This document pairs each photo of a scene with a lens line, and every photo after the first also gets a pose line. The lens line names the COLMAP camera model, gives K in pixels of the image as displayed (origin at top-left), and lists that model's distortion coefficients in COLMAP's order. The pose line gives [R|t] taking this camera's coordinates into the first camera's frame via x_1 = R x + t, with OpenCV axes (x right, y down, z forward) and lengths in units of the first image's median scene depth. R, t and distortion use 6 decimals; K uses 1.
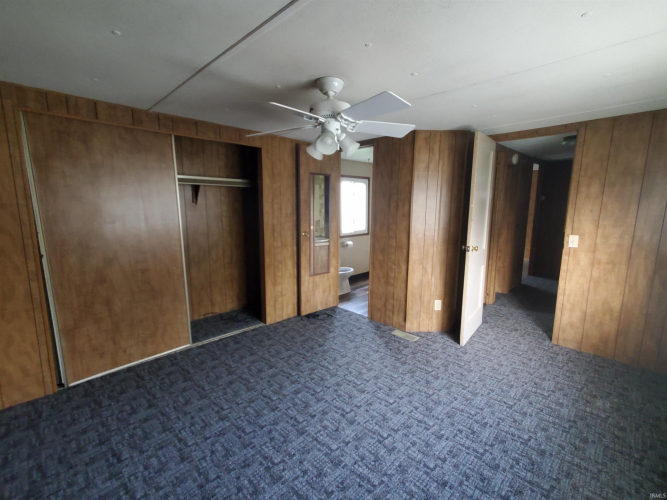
lens RADIAL K [[299.5, 0, 335.3], [0, 299.5, 243.9], [0, 0, 1]] dist [0.003393, 0.001141]
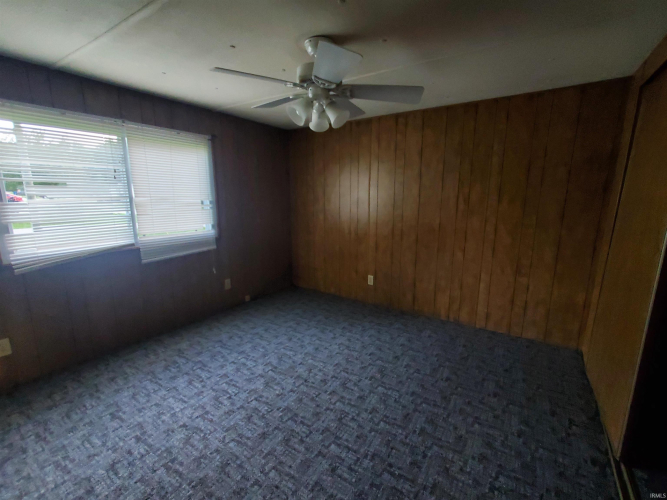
lens RADIAL K [[299.5, 0, 332.9], [0, 299.5, 253.5], [0, 0, 1]] dist [0.003393, 0.001141]
pose [[-0.982290, 0.027098, -0.185397, 0.113174], [-0.037207, 0.941570, 0.334755, -0.205130], [0.183635, 0.335724, -0.923887, 1.776244]]
